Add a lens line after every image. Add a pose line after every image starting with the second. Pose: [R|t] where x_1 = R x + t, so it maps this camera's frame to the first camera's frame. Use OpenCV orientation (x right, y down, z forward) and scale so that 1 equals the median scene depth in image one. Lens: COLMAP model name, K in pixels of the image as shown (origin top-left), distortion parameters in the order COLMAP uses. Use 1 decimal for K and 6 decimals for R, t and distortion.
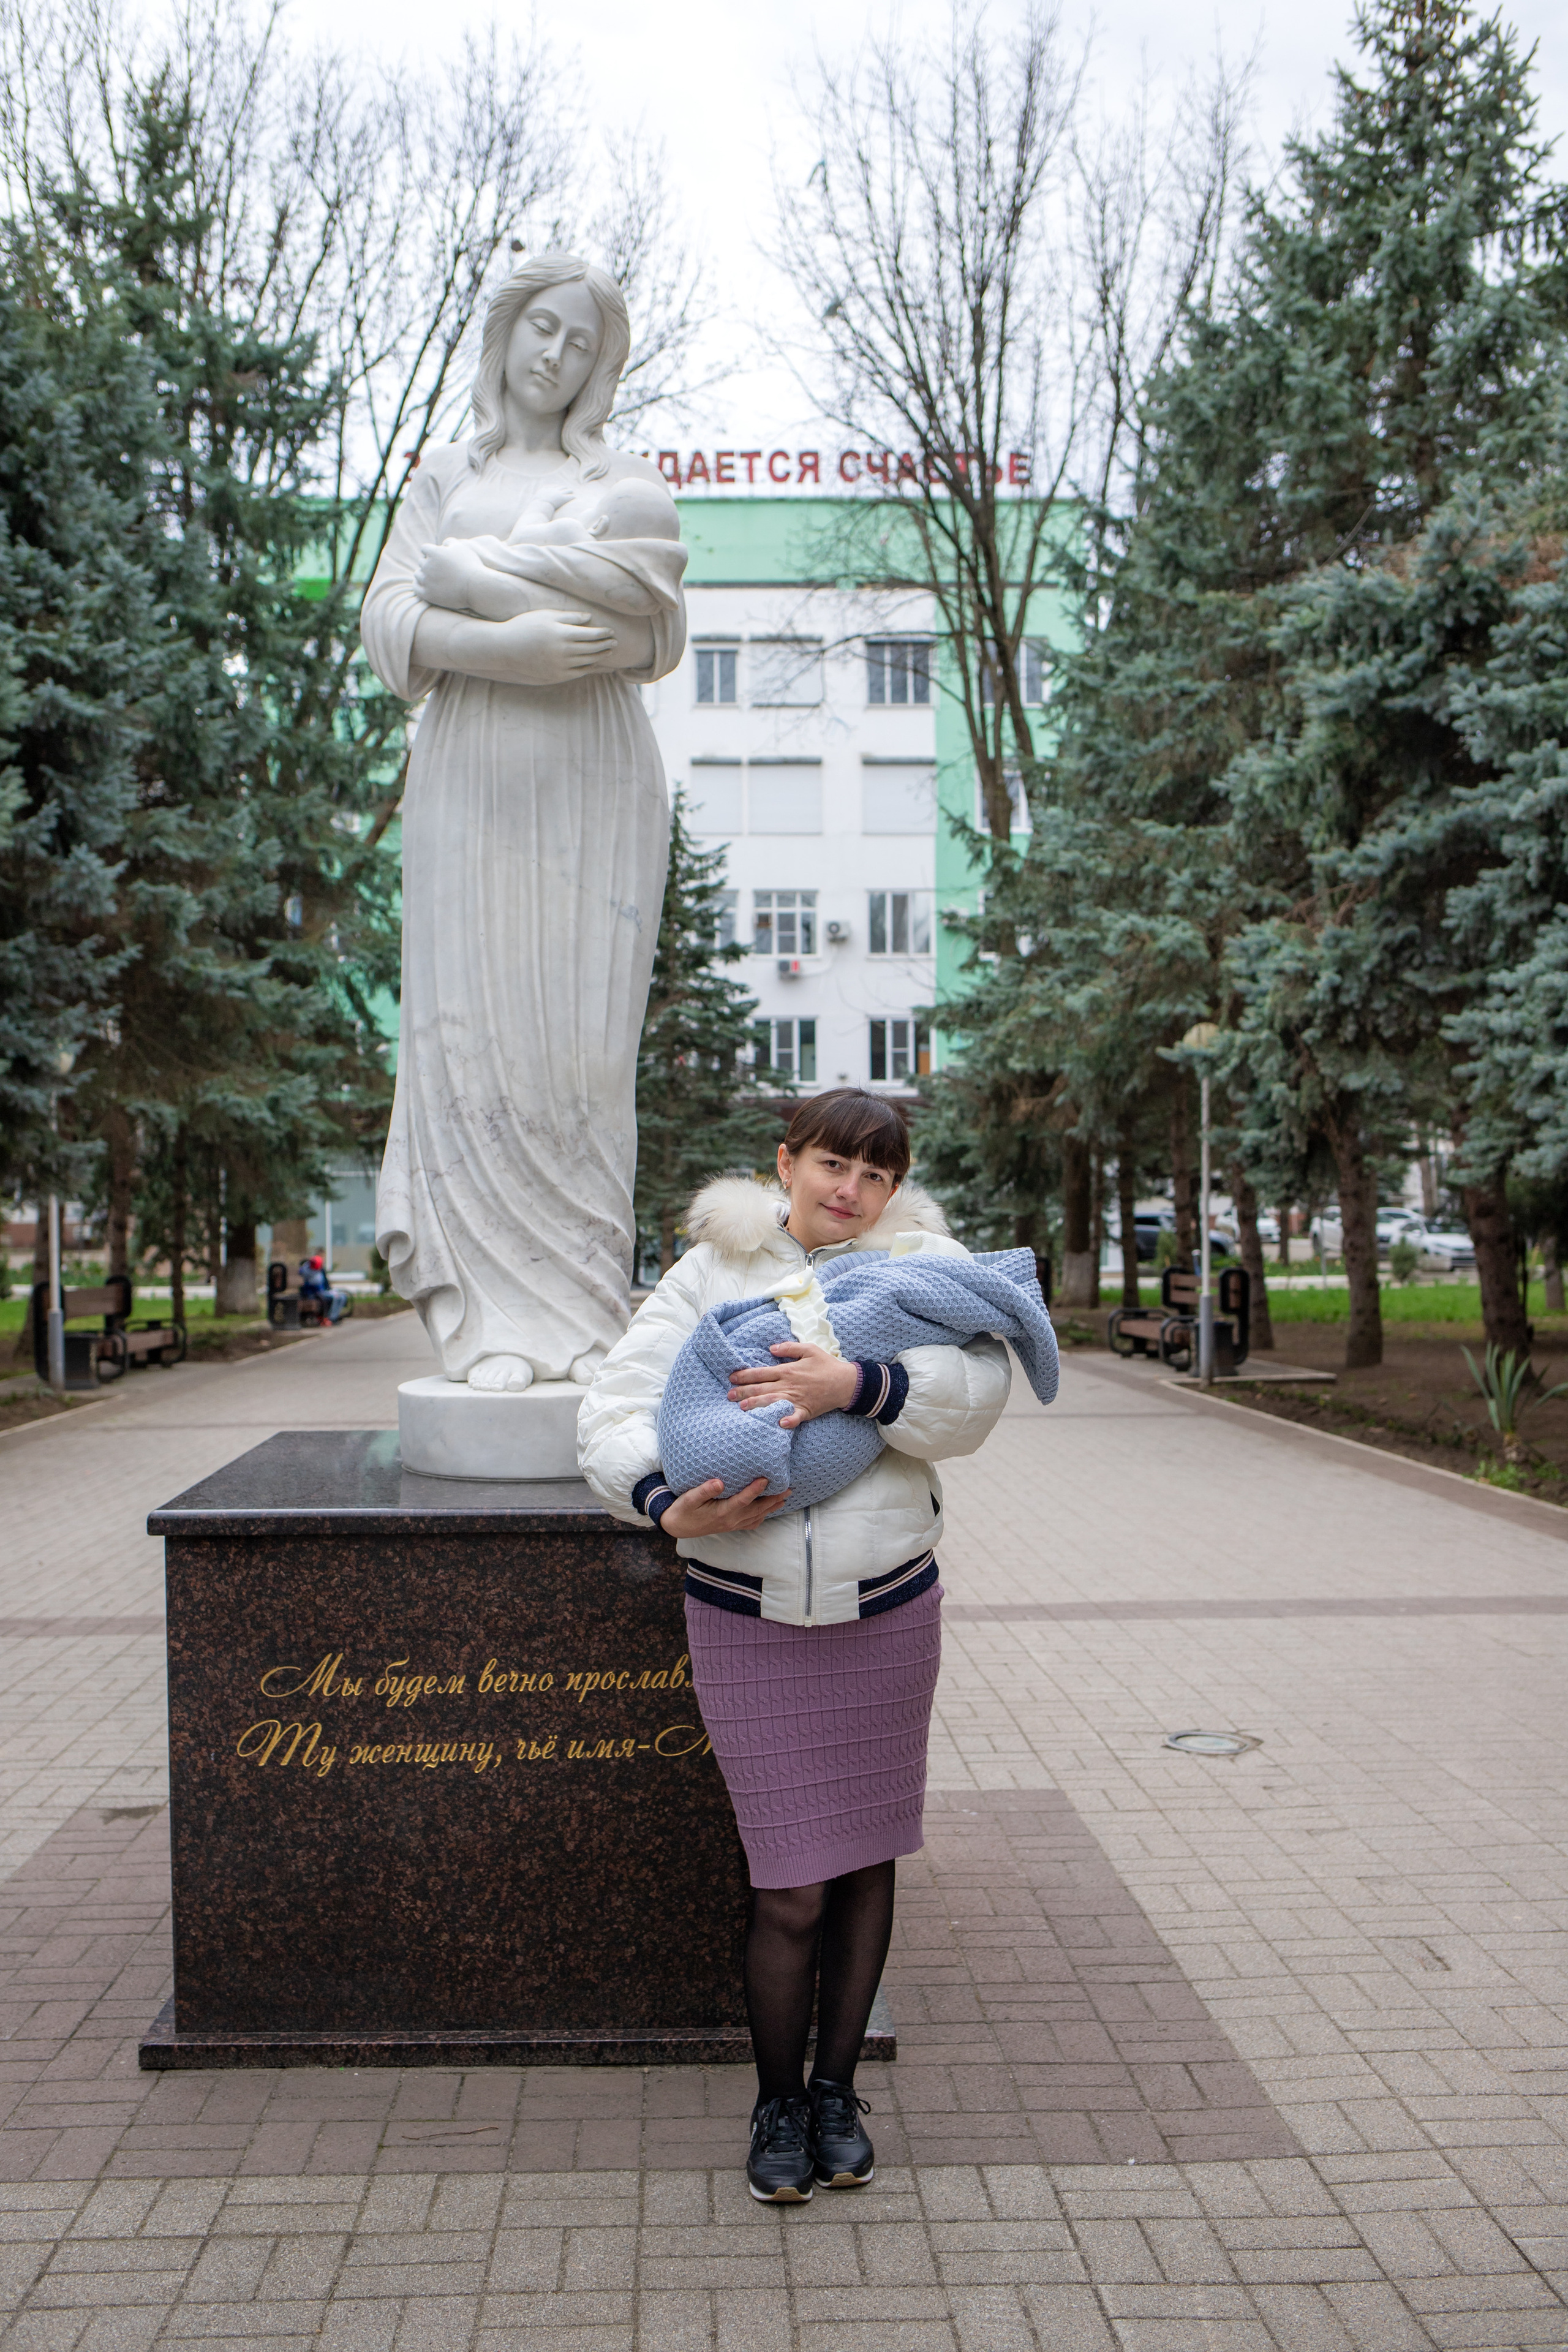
lens RADIAL K [[2239.2, 0, 784.0], [0, 2239.2, 1176.0], [0, 0, 1]] dist [-0.006552, -0.142248]
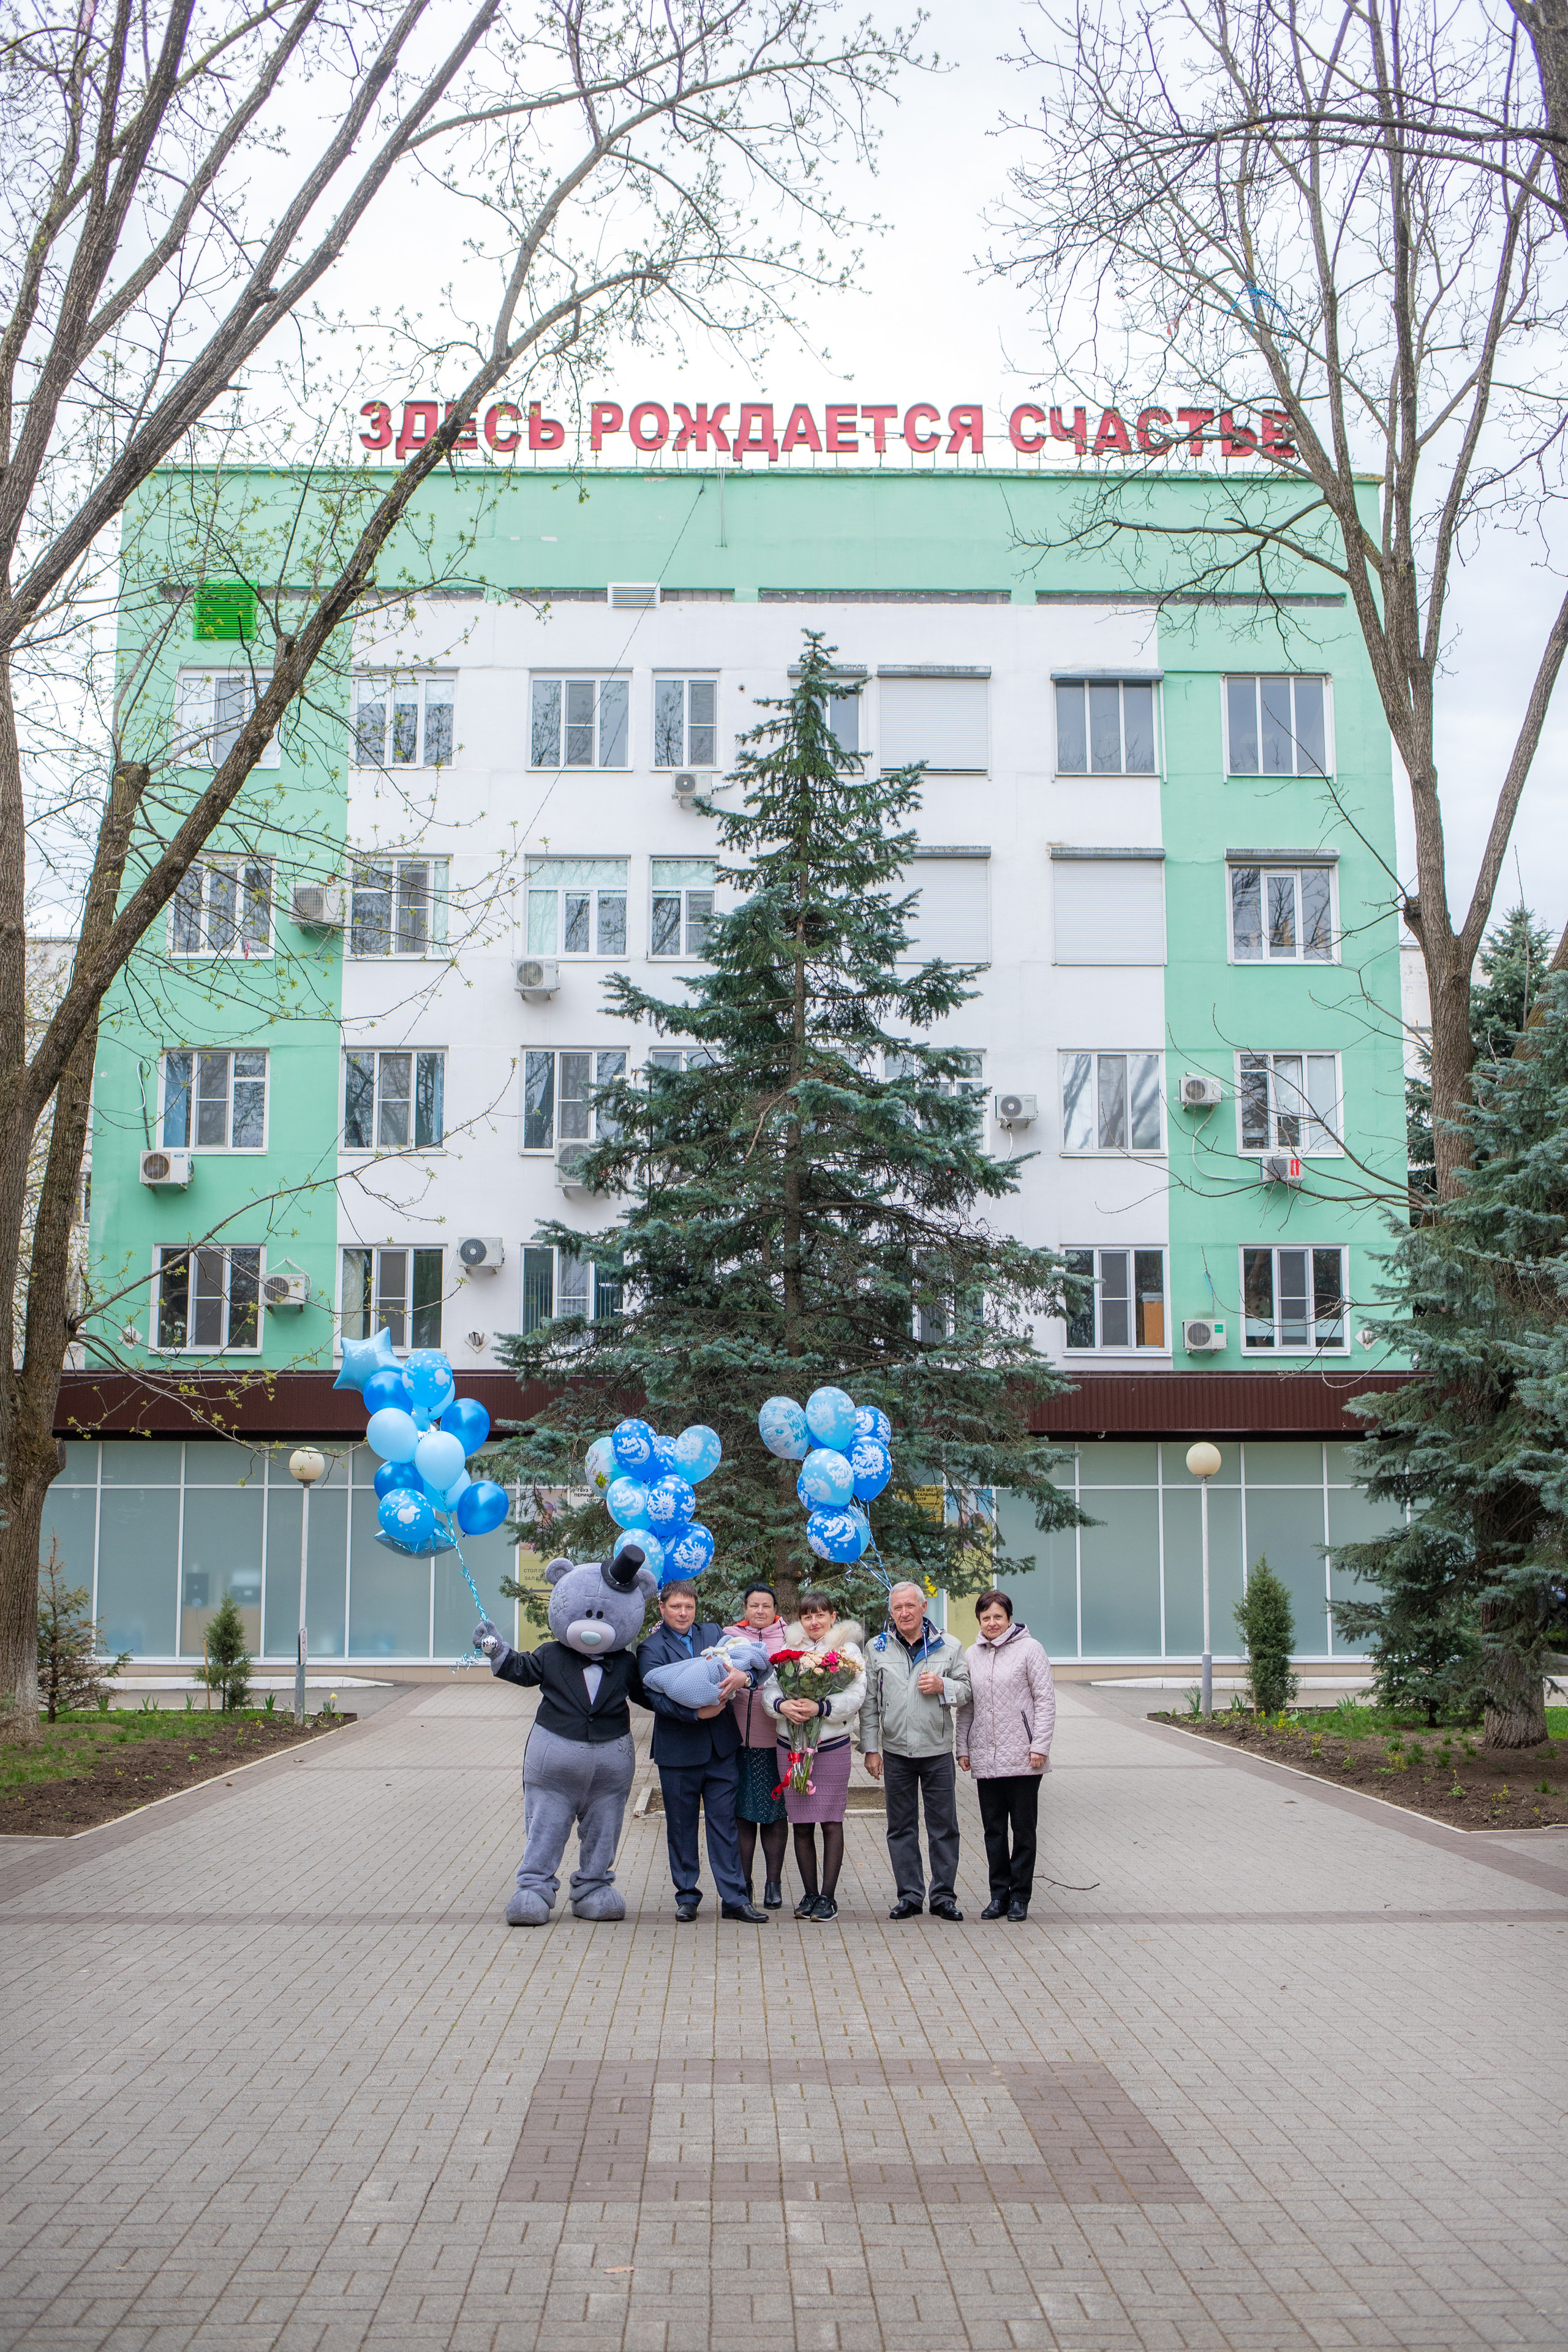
lens RADIAL K [[2239.2, 0, 784.0], [0, 2239.2, 1176.0], [0, 0, 1]] dist [-0.006552, -0.142248]
pose [[0.999783, 0.007159, -0.019542, -0.028795], [-0.009911, 0.989448, -0.144546, 0.000984], [0.018301, 0.144708, 0.989305, 0.370680]]
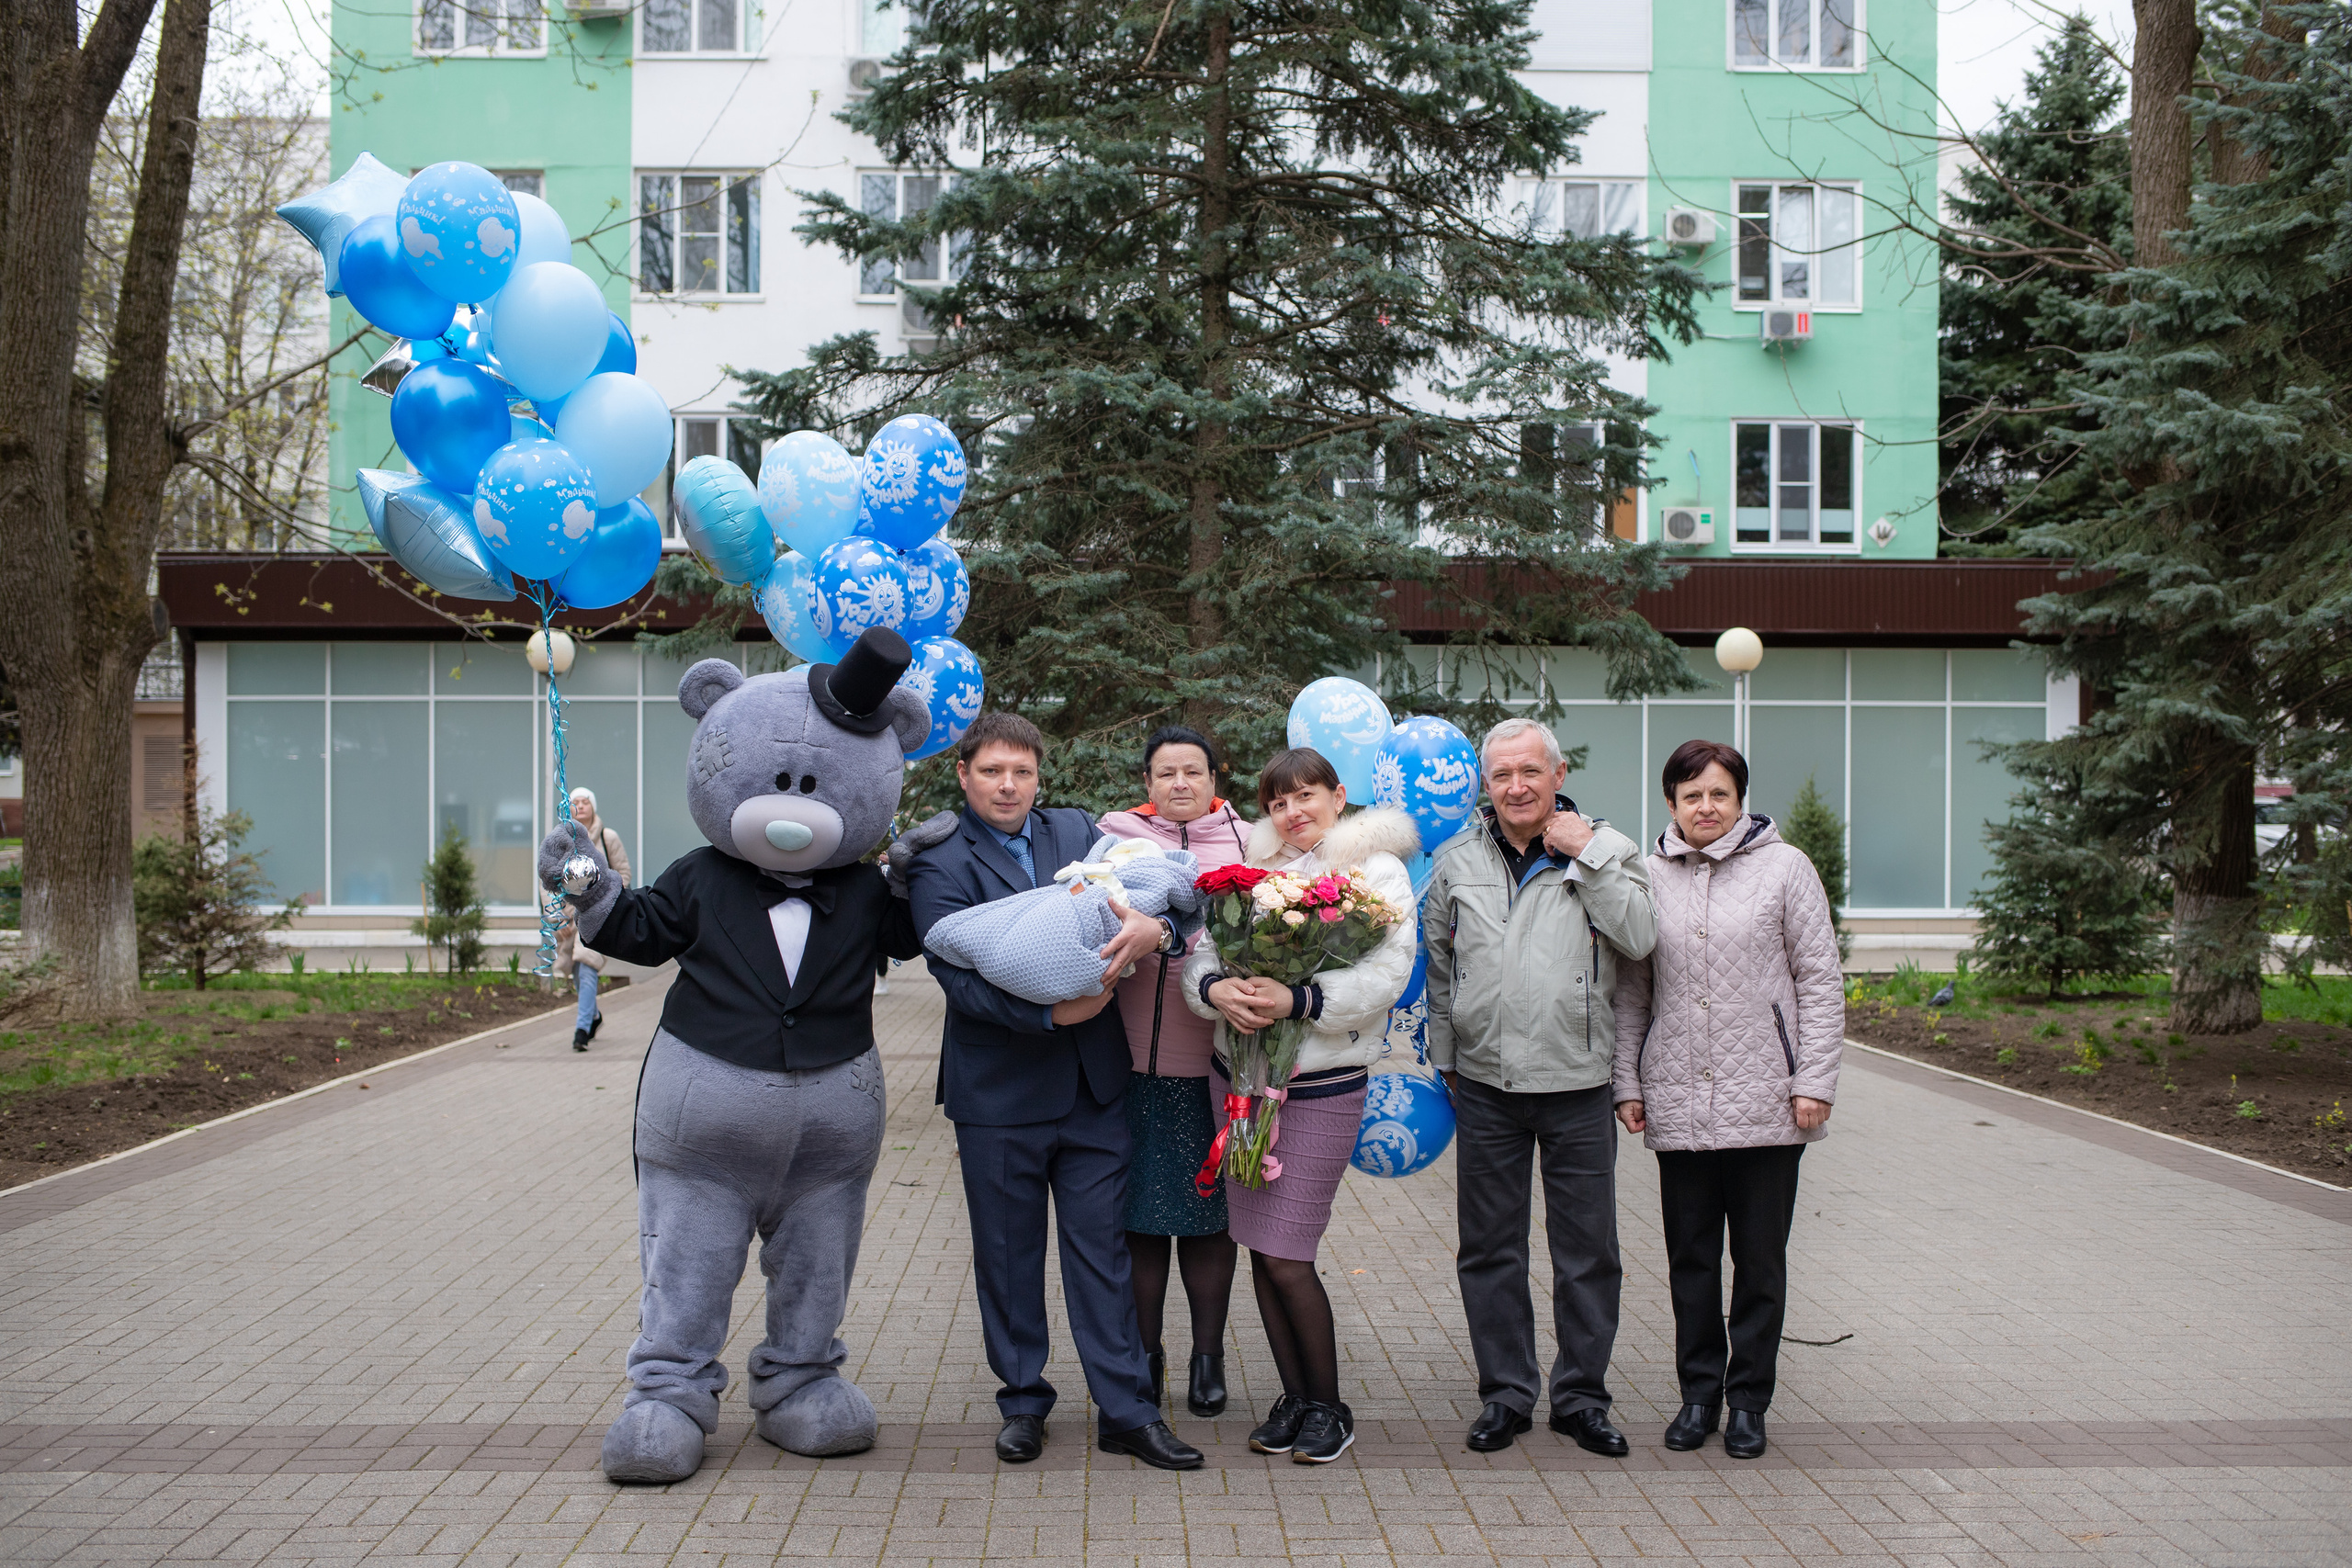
lens RADIAL K [[2239.0, 0, 1176.0], [0, 2239.0, 784.0], [0, 0, 1]] dist [-0.006552, -0.142248]
pose [[0.999828, 0.012050, -0.014101, -0.033600], [-0.011922, 0.999888, 0.009100, 0.009973], [0.014209, -0.008930, 0.999859, 0.486543]]
